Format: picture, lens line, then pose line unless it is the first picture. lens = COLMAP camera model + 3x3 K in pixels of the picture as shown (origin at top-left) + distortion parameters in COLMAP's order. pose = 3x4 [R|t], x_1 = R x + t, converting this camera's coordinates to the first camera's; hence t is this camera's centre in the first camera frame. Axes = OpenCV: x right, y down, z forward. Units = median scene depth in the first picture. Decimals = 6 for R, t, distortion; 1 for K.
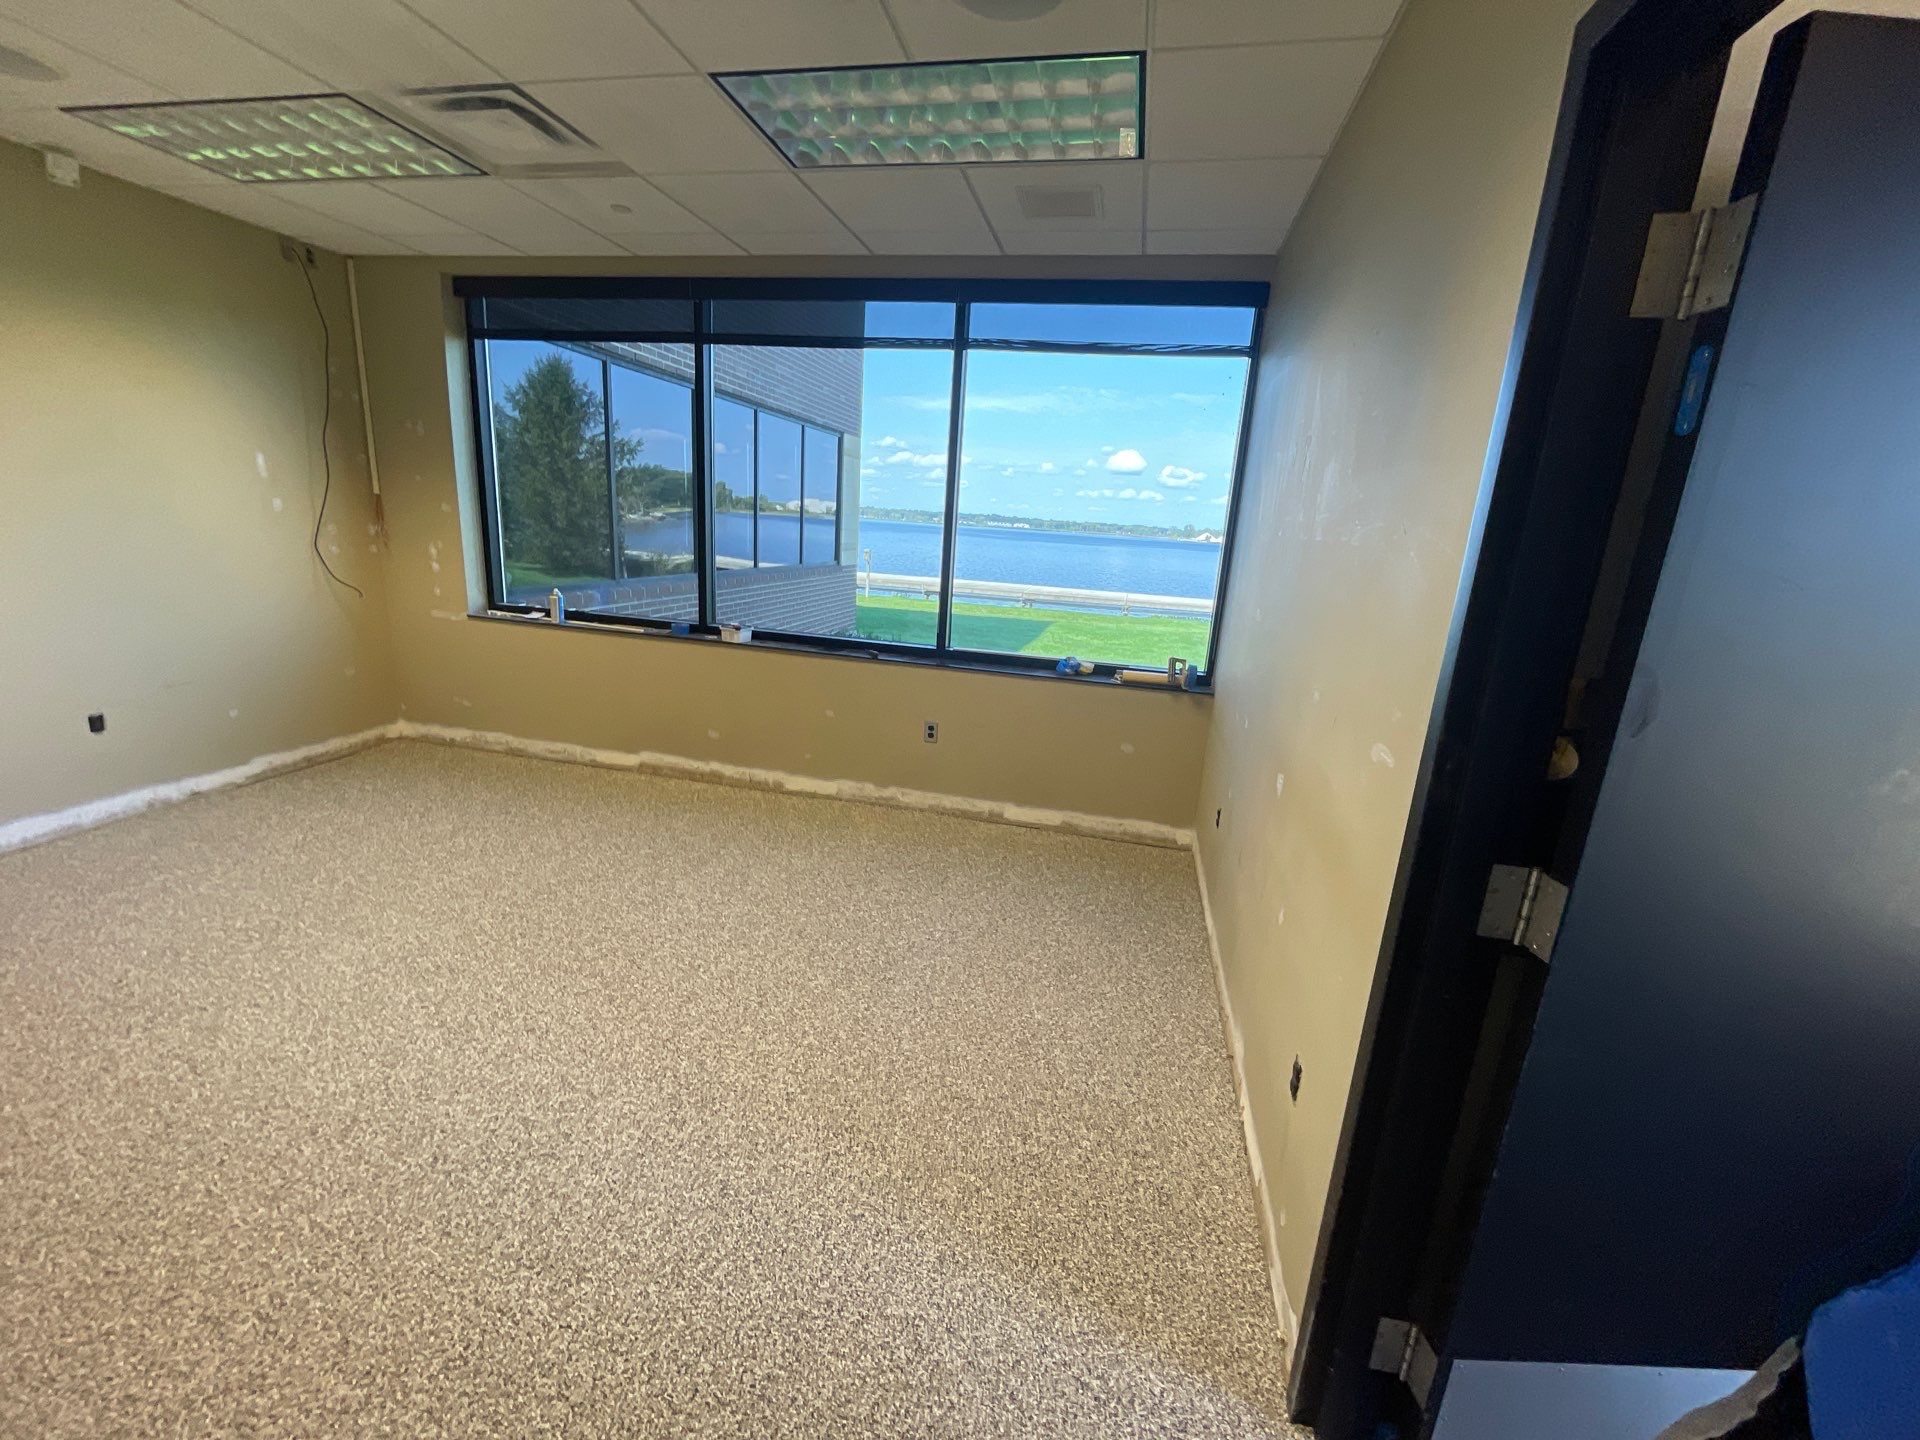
lens RADIAL K [[781.4, 0, 959.5], [0, 781.4, 718.3], [0, 0, 1]] dist [-0.002395, -0.000603]
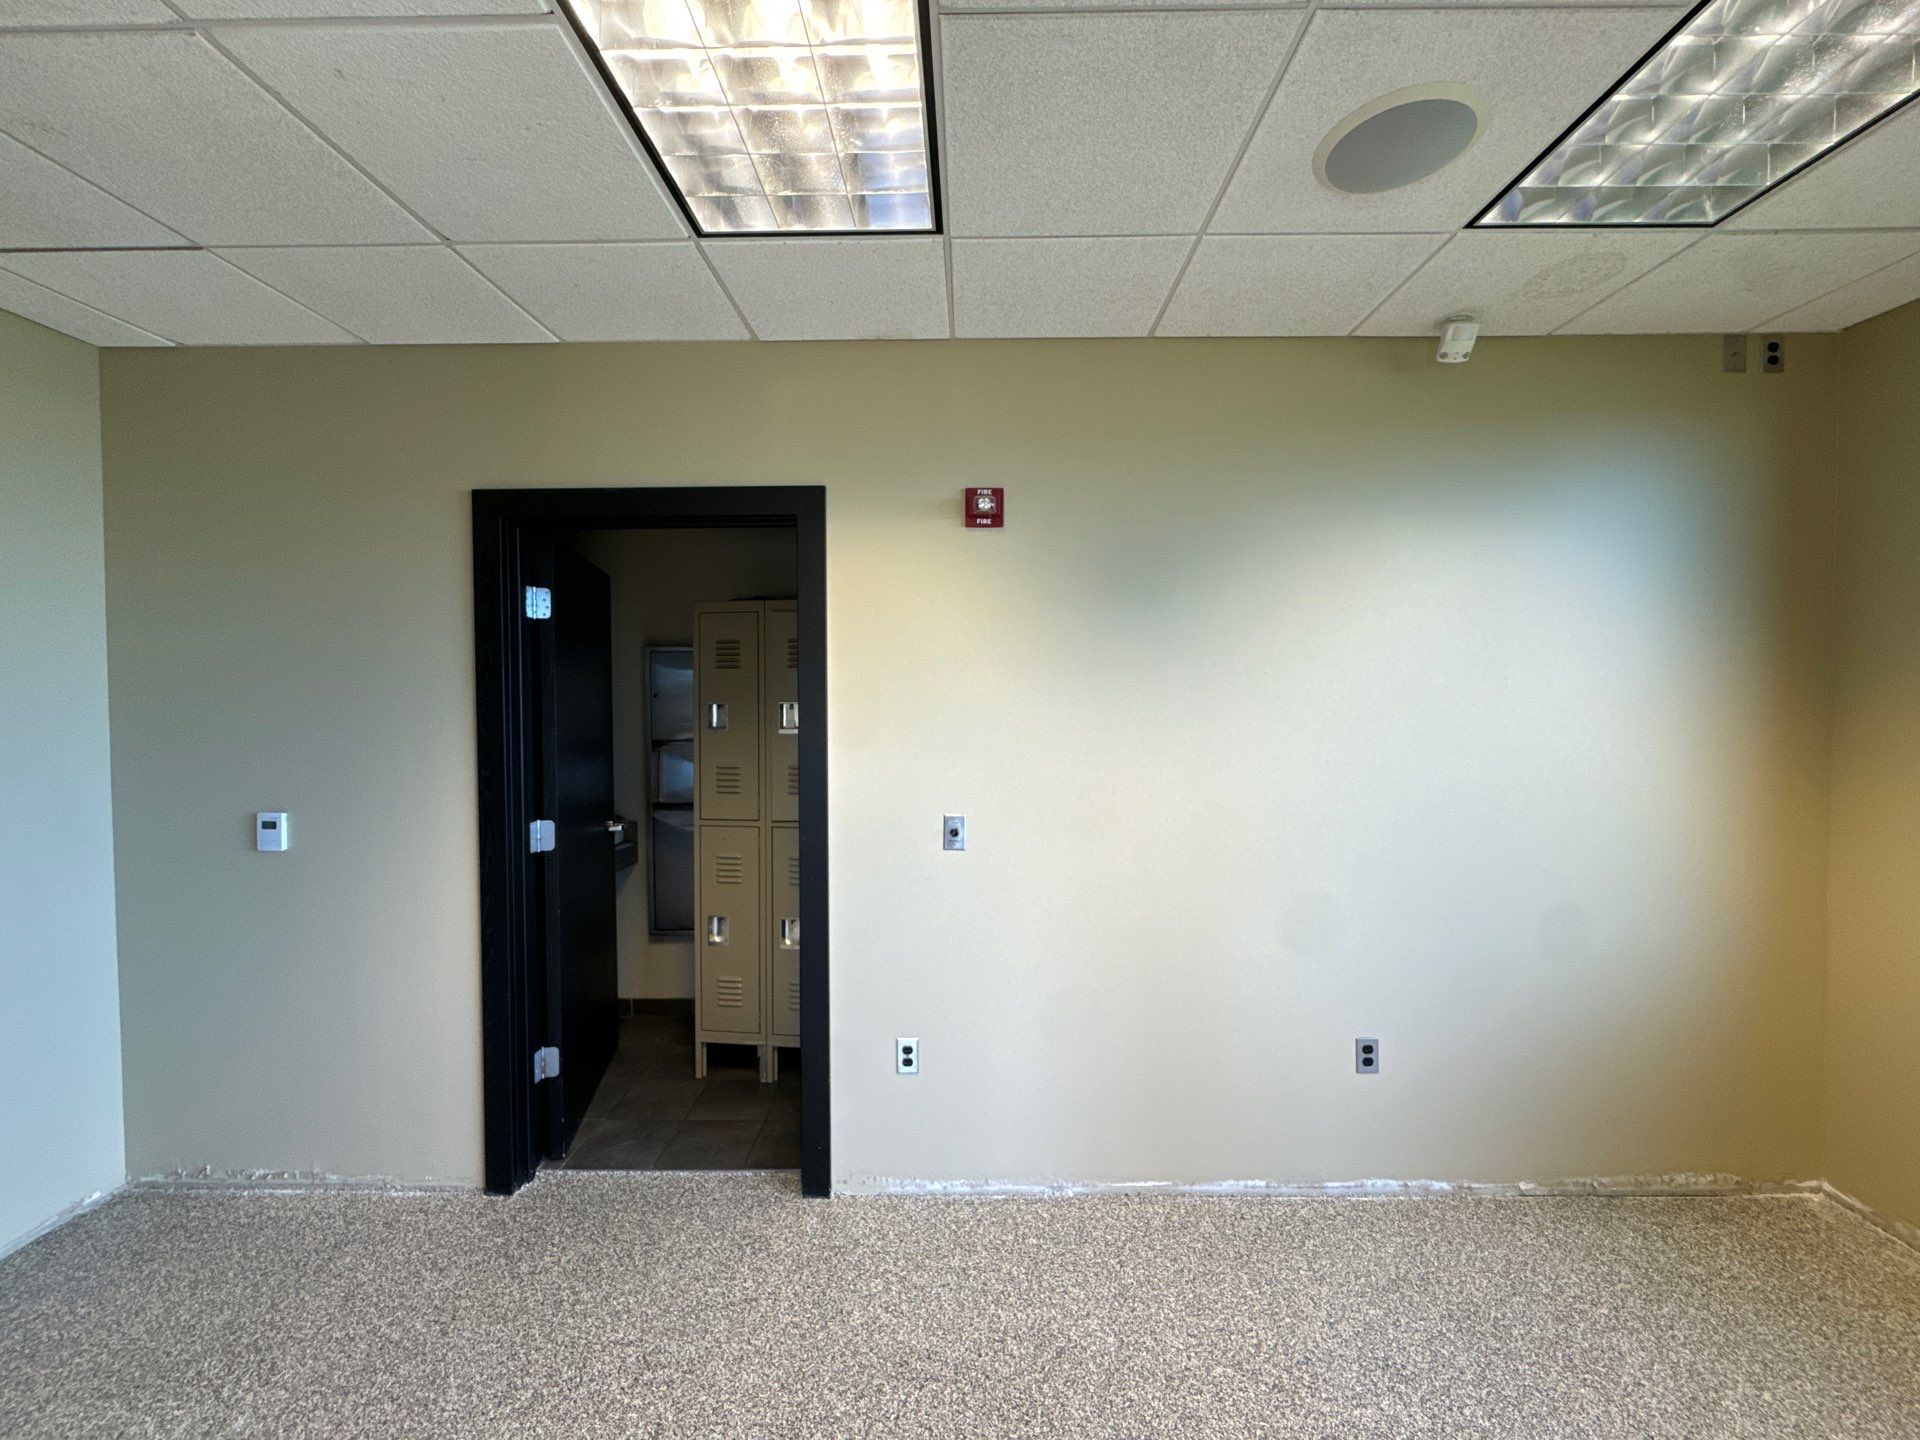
lens RADIAL K [[761.1, 0, 958.4], [0, 761.1, 719.0], [0, 0, 1]] dist [-0.003960, 0.000394]
pose [[0.197076, -0.037174, -0.979683, -0.389781], [-0.223812, 0.971187, -0.081875, -0.128499], [0.954499, 0.235401, 0.183078, 0.352670]]
